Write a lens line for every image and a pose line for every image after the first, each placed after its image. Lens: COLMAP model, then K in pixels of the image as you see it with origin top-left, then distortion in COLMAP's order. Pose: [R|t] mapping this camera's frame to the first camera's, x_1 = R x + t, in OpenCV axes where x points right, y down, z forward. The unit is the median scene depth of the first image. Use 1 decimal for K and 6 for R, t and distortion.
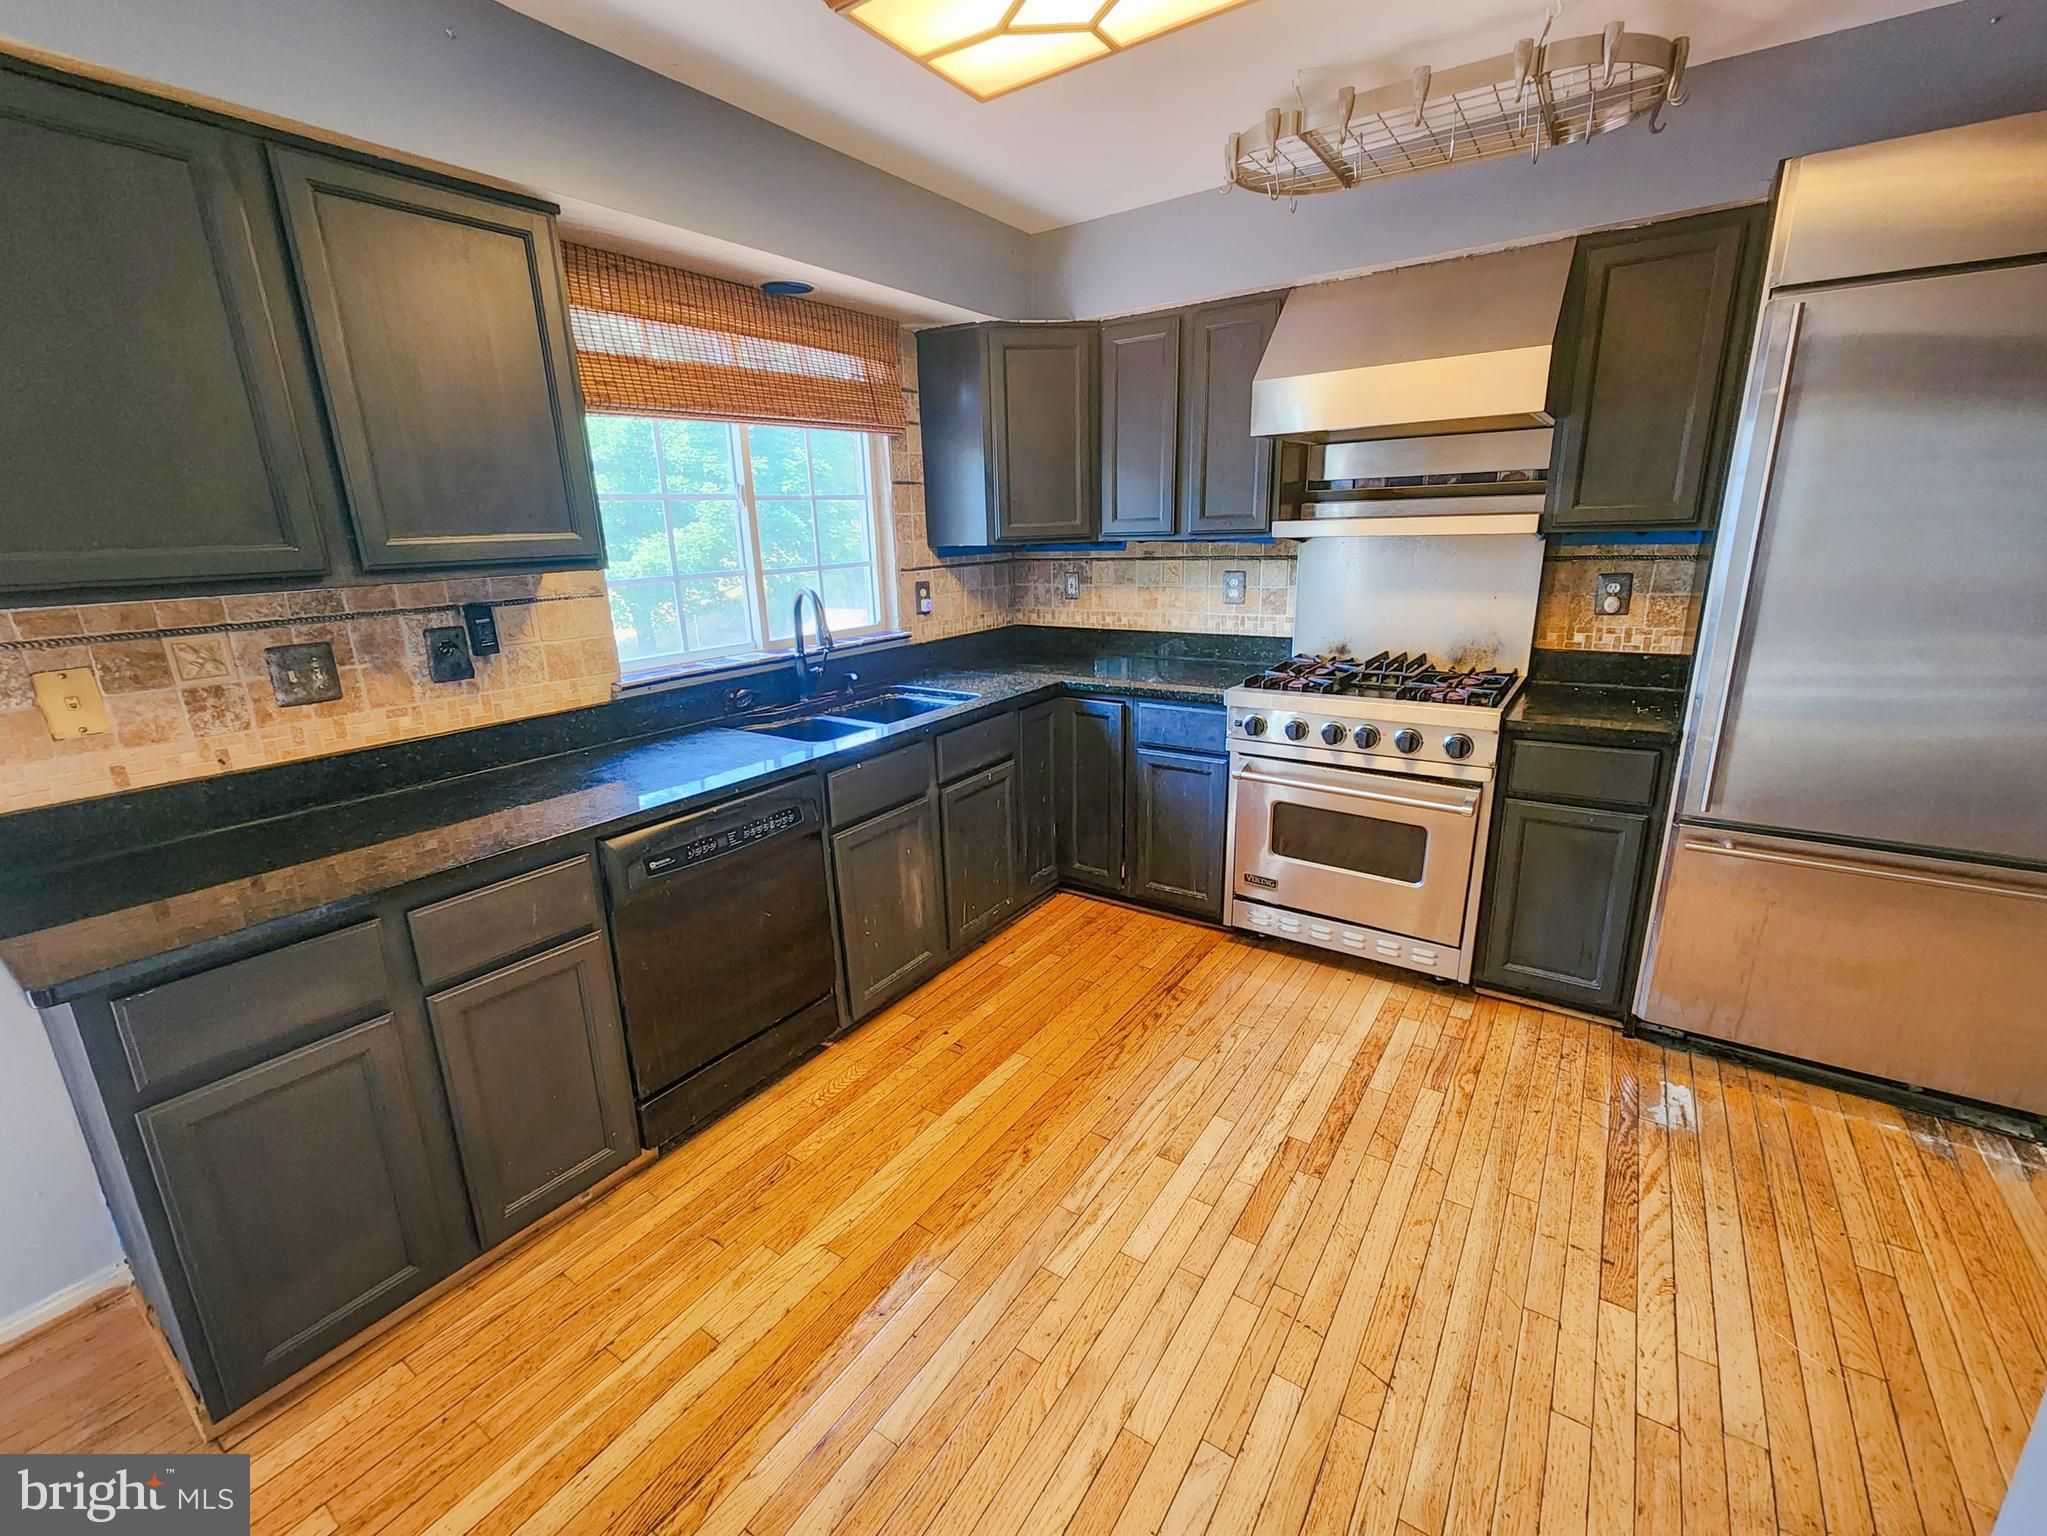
lens RADIAL K [[854.6, 0, 999.9], [0, 854.6, 758.9], [0, 0, 1]] dist [0.002804, -0.000358]
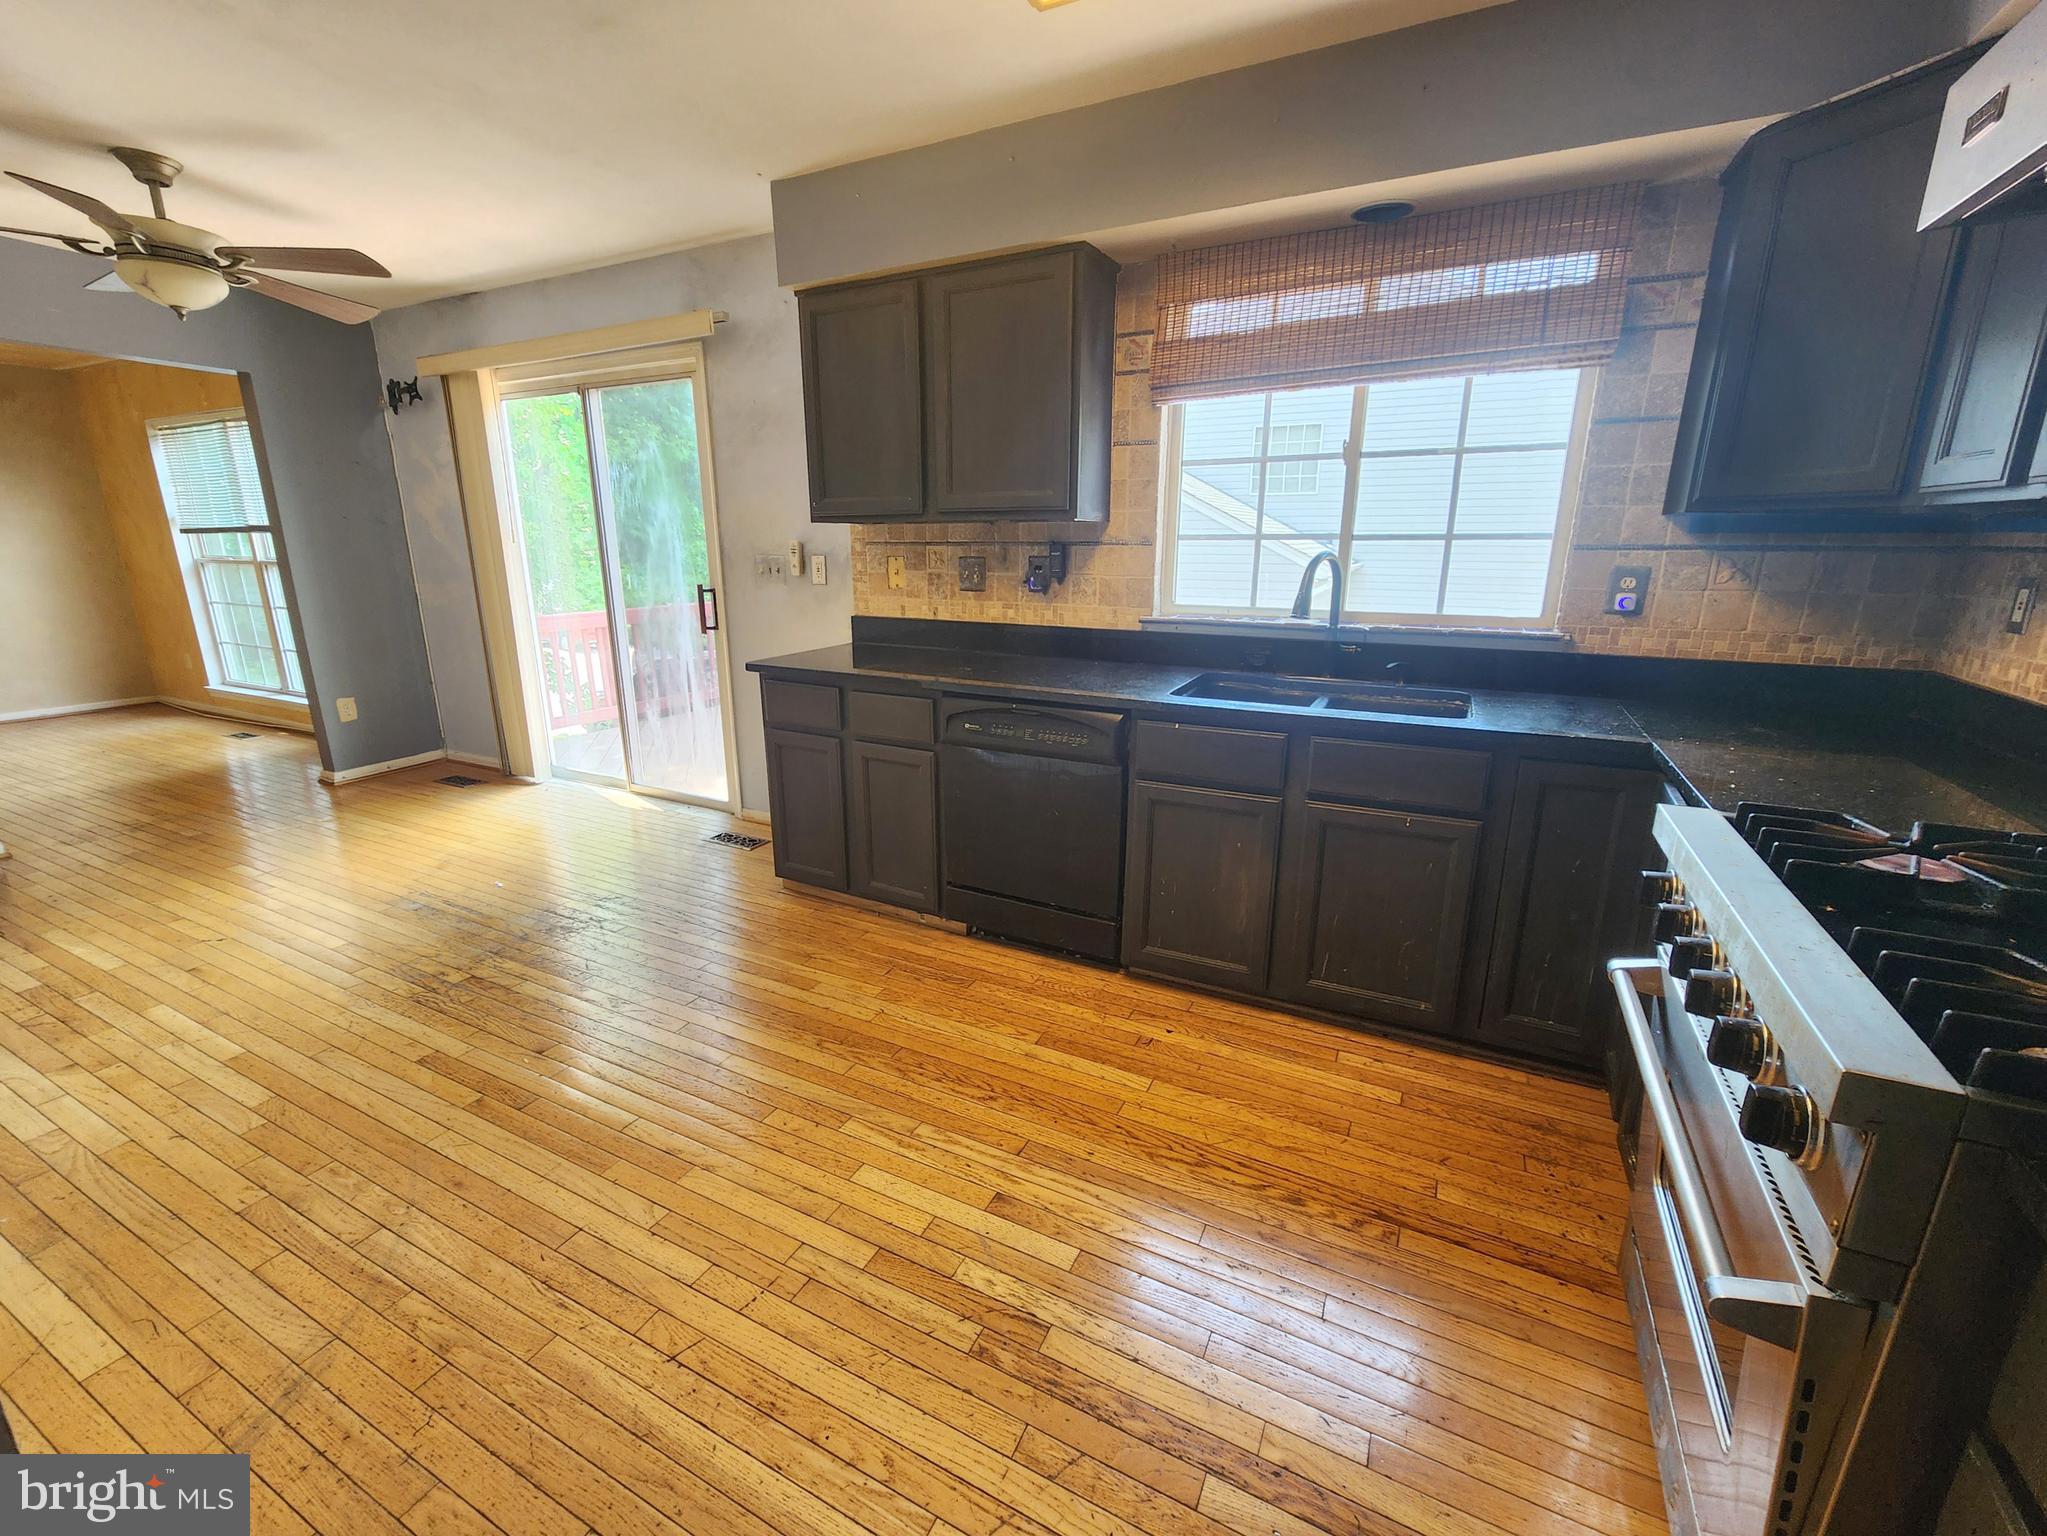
lens RADIAL K [[852.1, 0, 1030.0], [0, 852.1, 765.8], [0, 0, 1]] dist [0.000367, 0.000074]
pose [[0.157640, 0.284963, -0.945487, 0.914433], [-0.264671, 0.934620, 0.237560, -0.167387], [0.951367, 0.212794, 0.222754, 0.760905]]
